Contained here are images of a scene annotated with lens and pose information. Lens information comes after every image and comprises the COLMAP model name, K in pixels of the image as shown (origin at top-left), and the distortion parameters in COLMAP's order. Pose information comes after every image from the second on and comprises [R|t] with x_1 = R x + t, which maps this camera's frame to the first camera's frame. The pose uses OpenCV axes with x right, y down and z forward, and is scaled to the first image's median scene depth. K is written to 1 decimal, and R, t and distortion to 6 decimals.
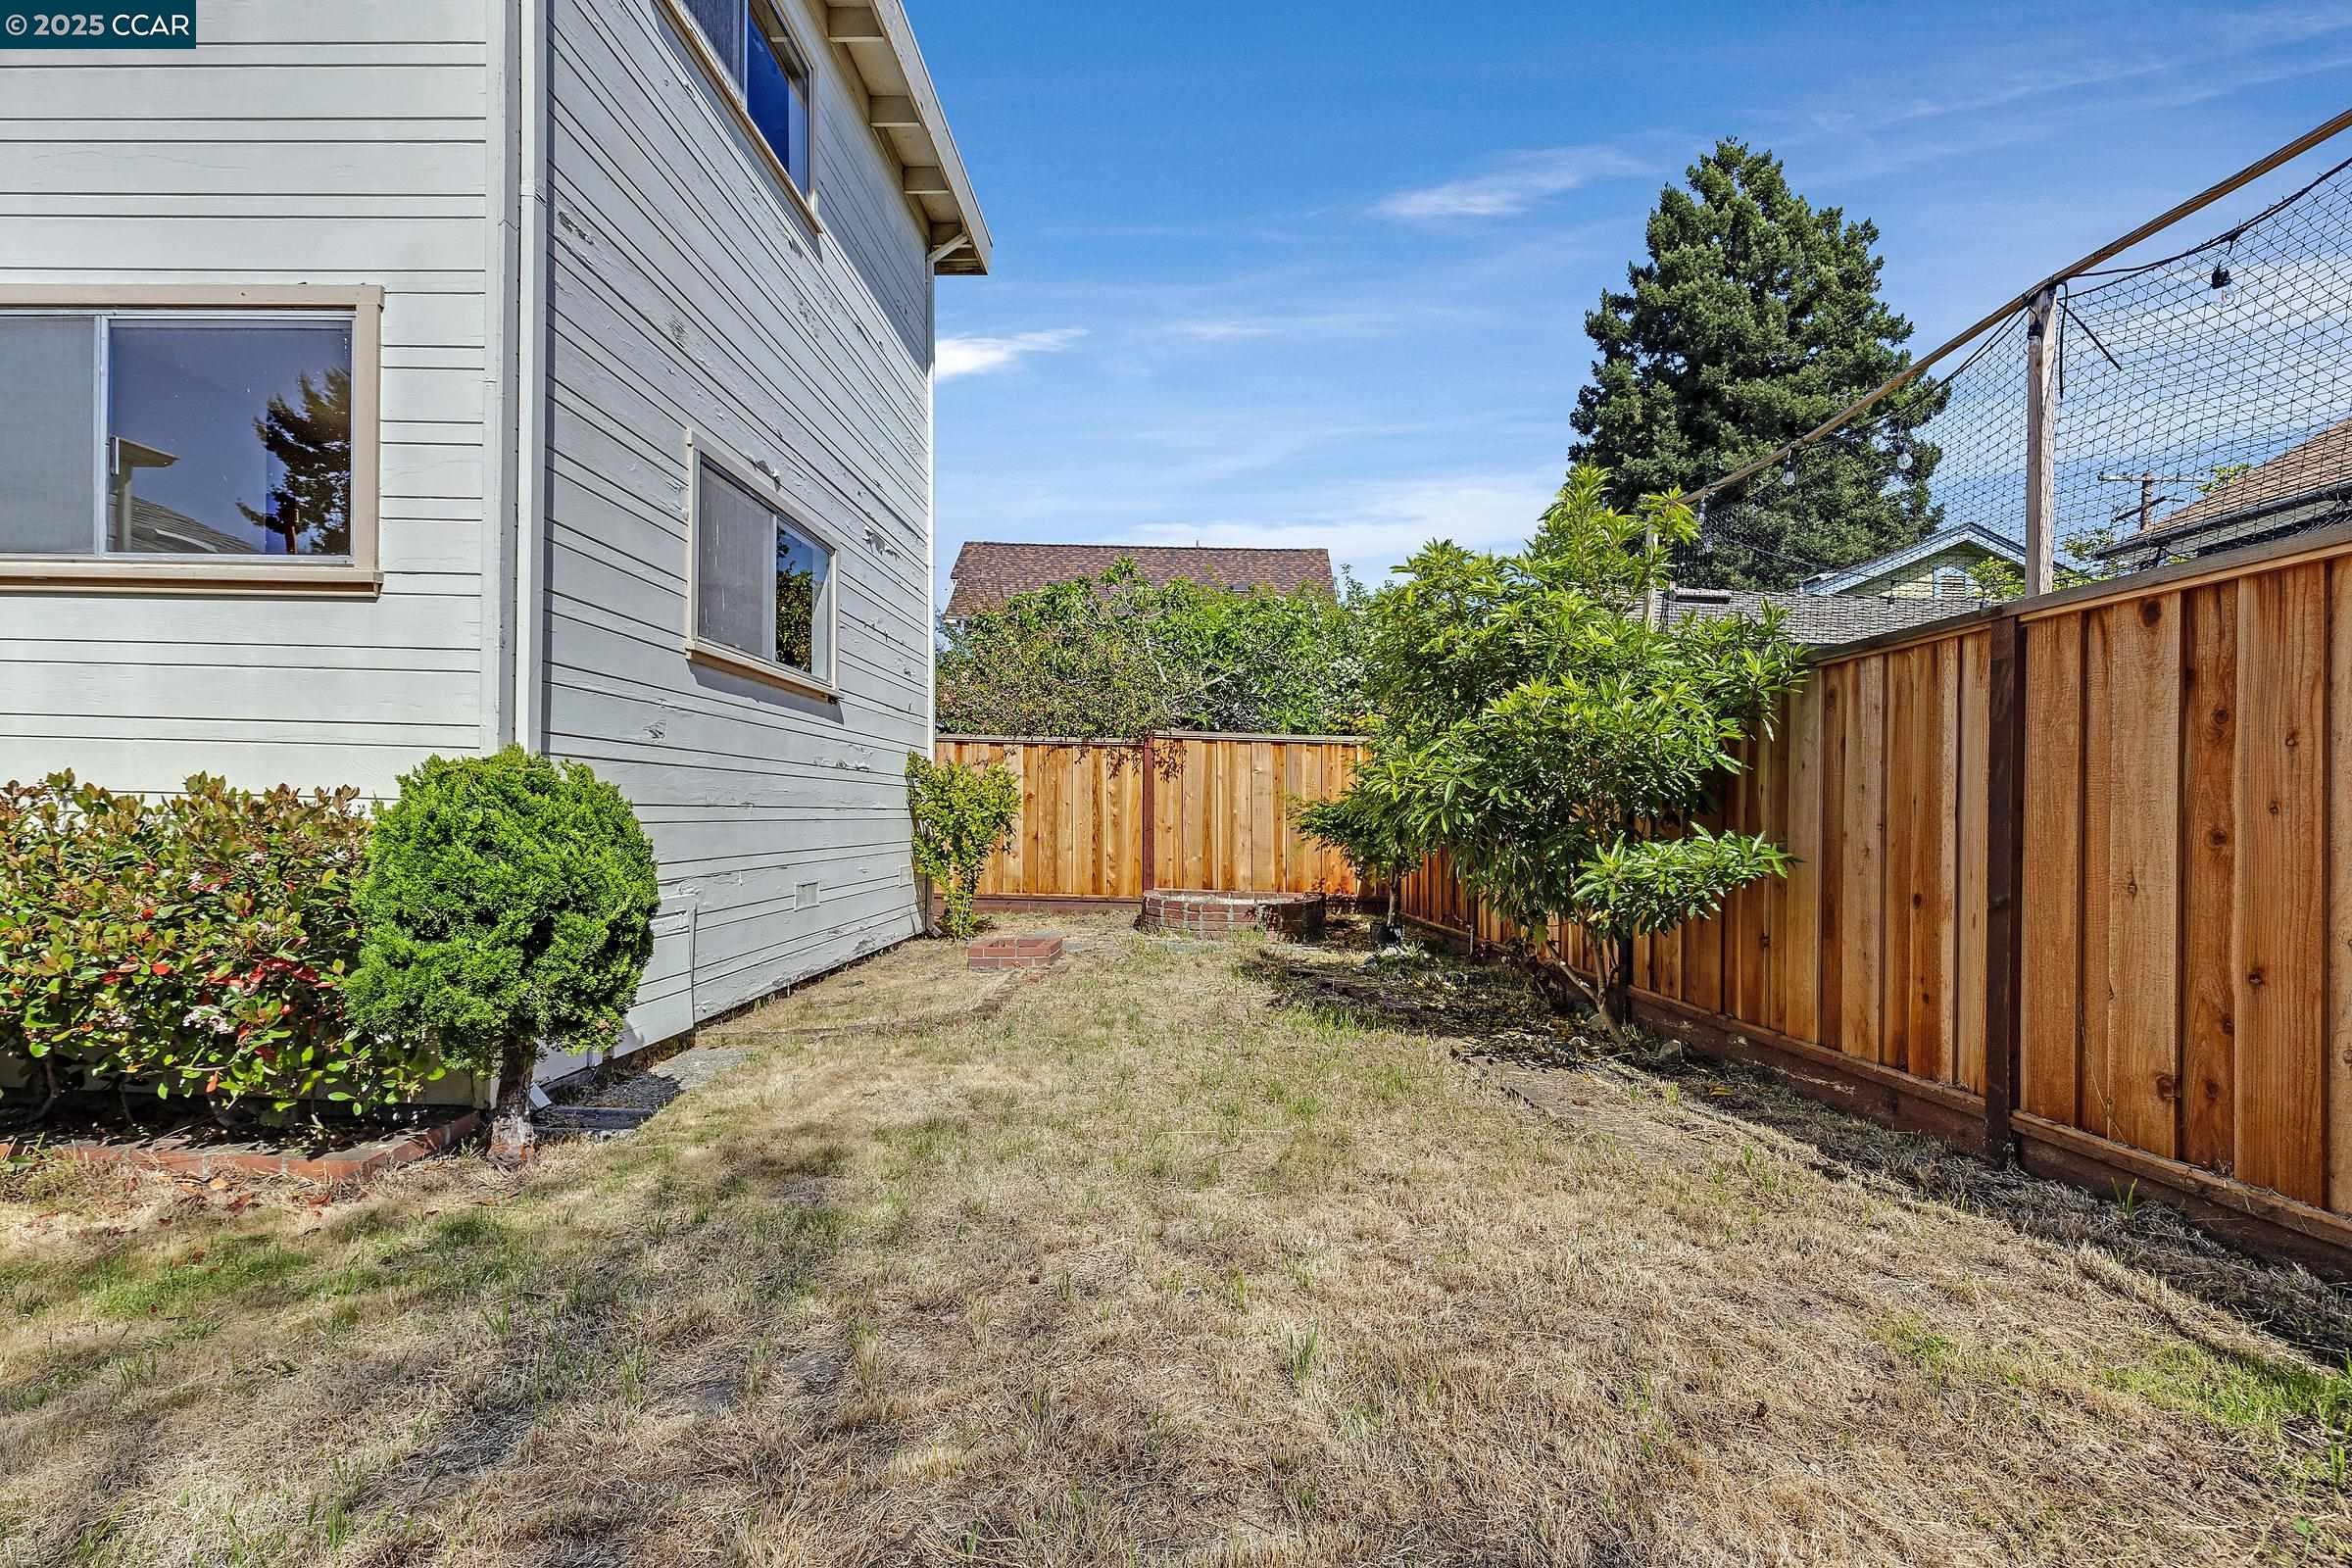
lens RADIAL K [[1073.1, 0, 1181.4], [0, 1073.1, 826.8], [0, 0, 1]] dist [0.002660, 0.000207]
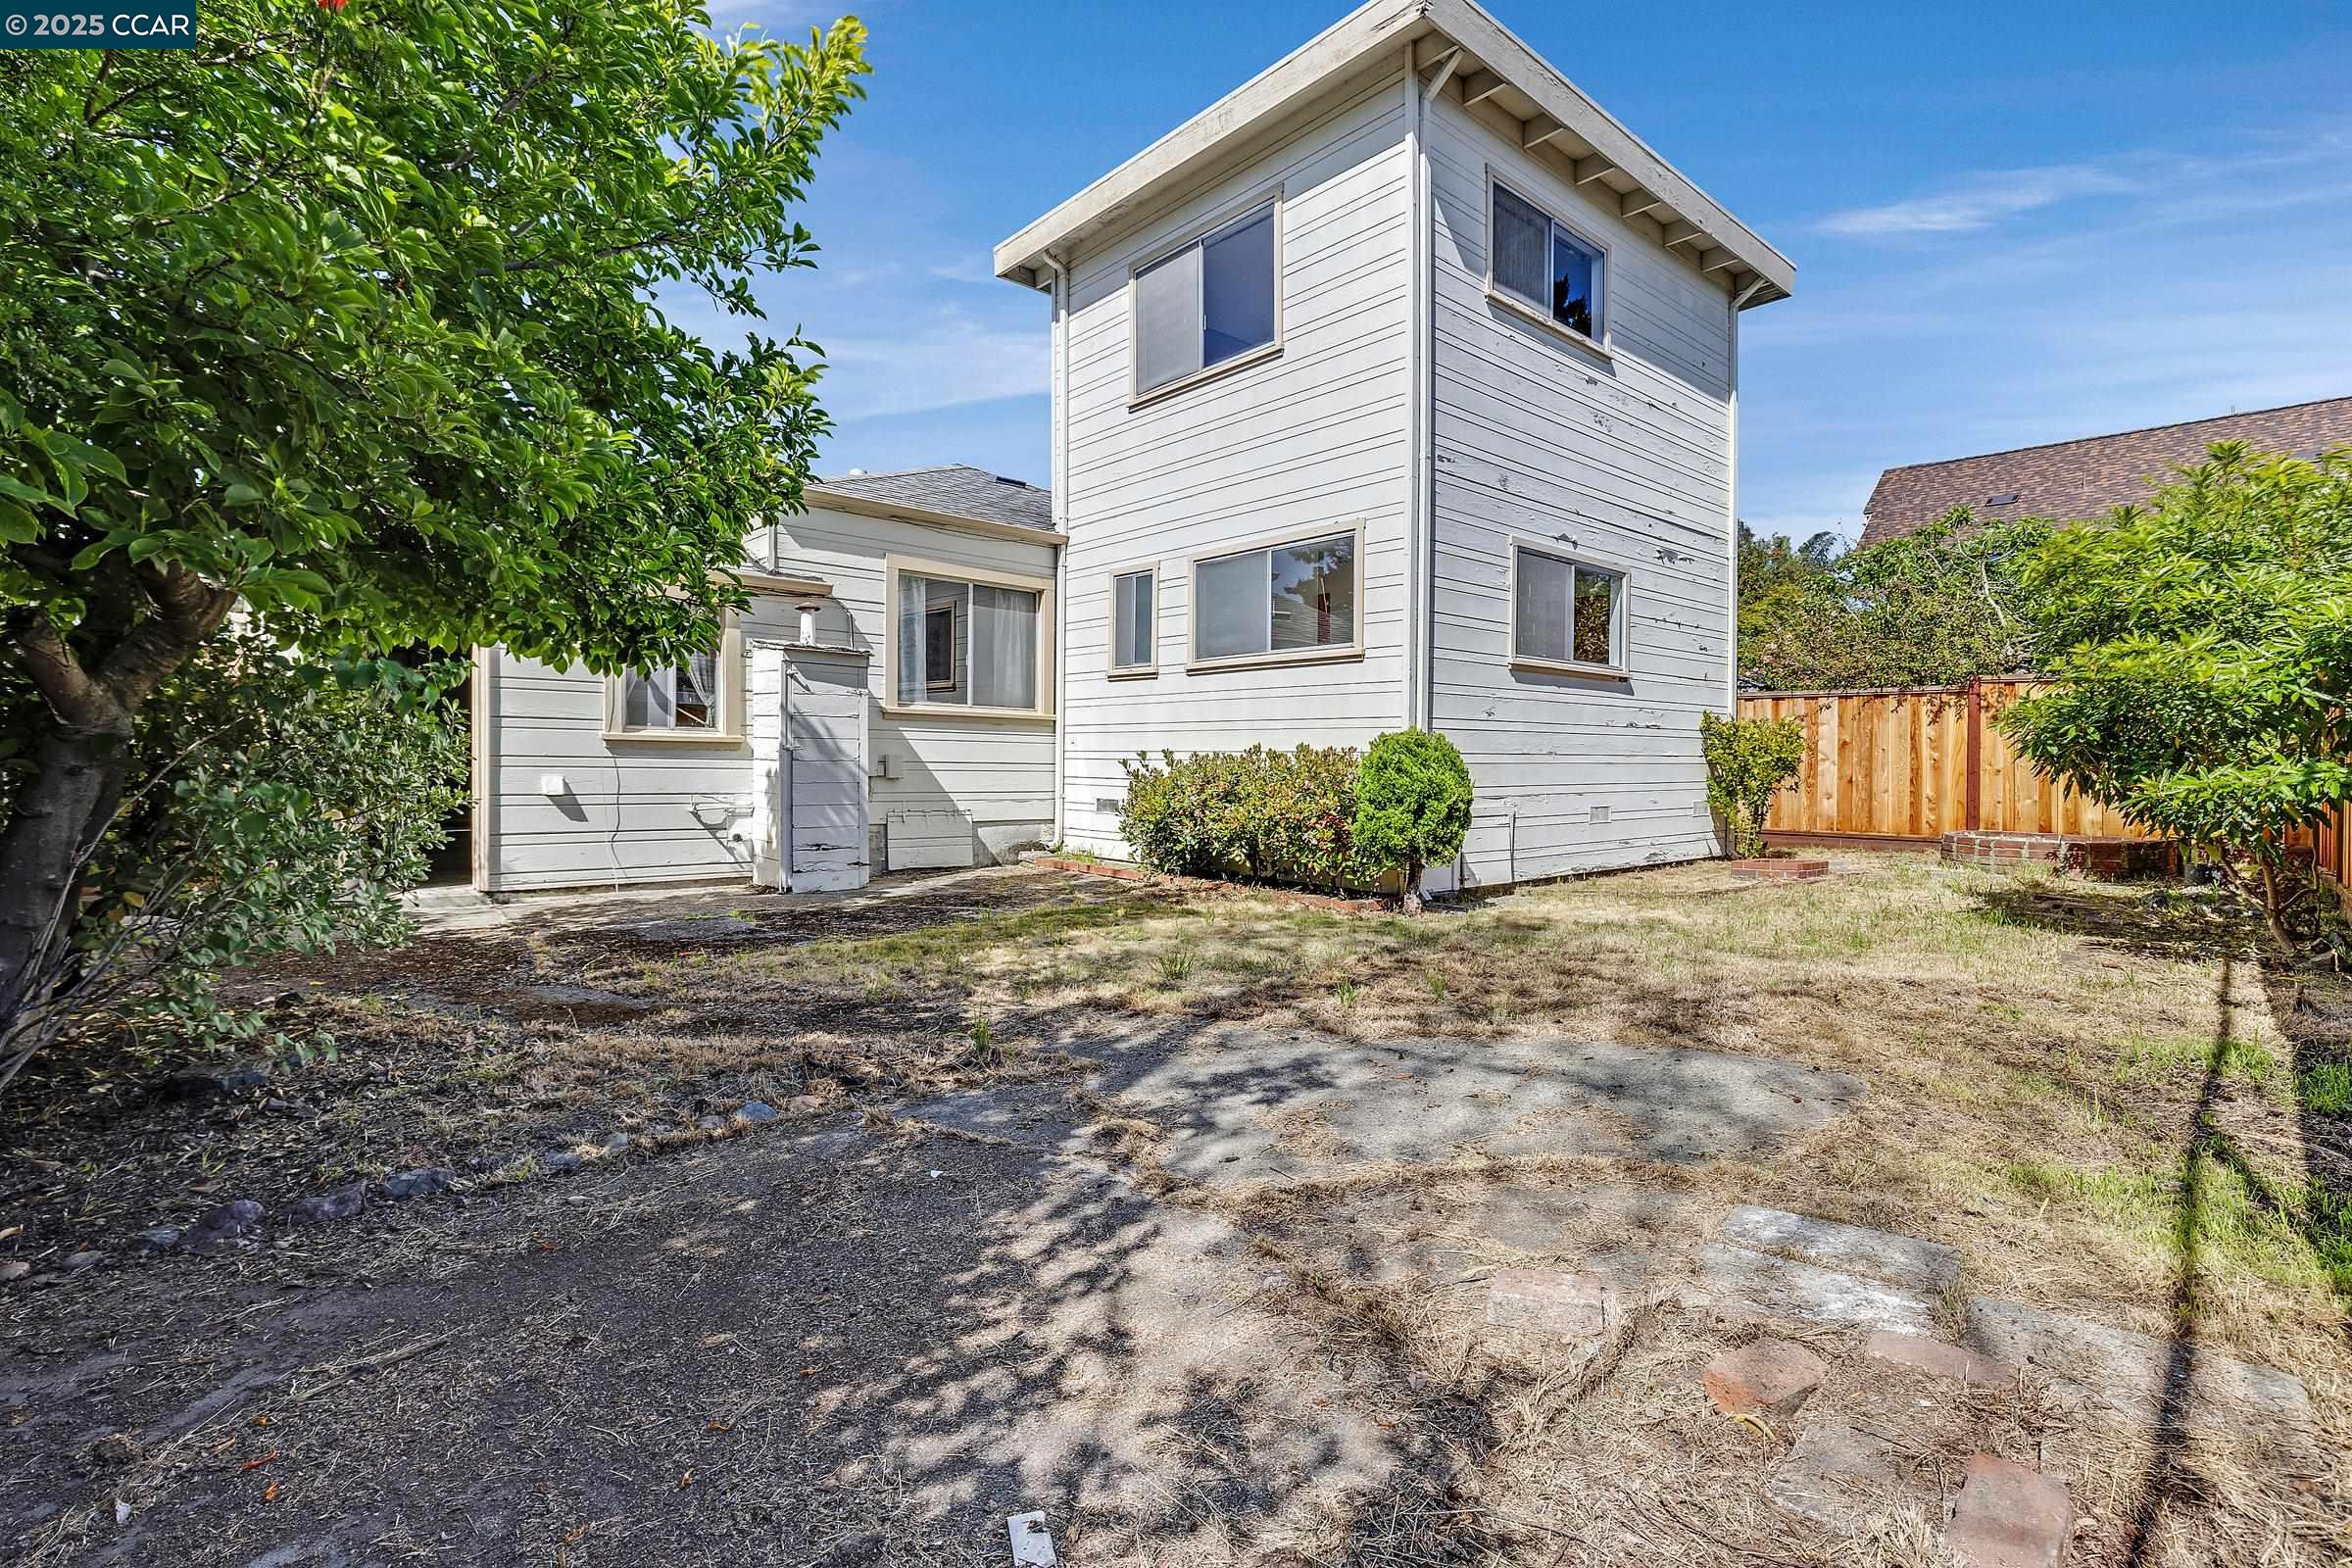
lens RADIAL K [[1073.1, 0, 1172.7], [0, 1073.1, 781.2], [0, 0, 1]] dist [0.002660, 0.000207]
pose [[0.680259, -0.000841, -0.732971, 0.428811], [-0.000598, 0.999998, -0.001703, 0.026908], [0.732972, 0.001597, 0.680257, -0.560528]]
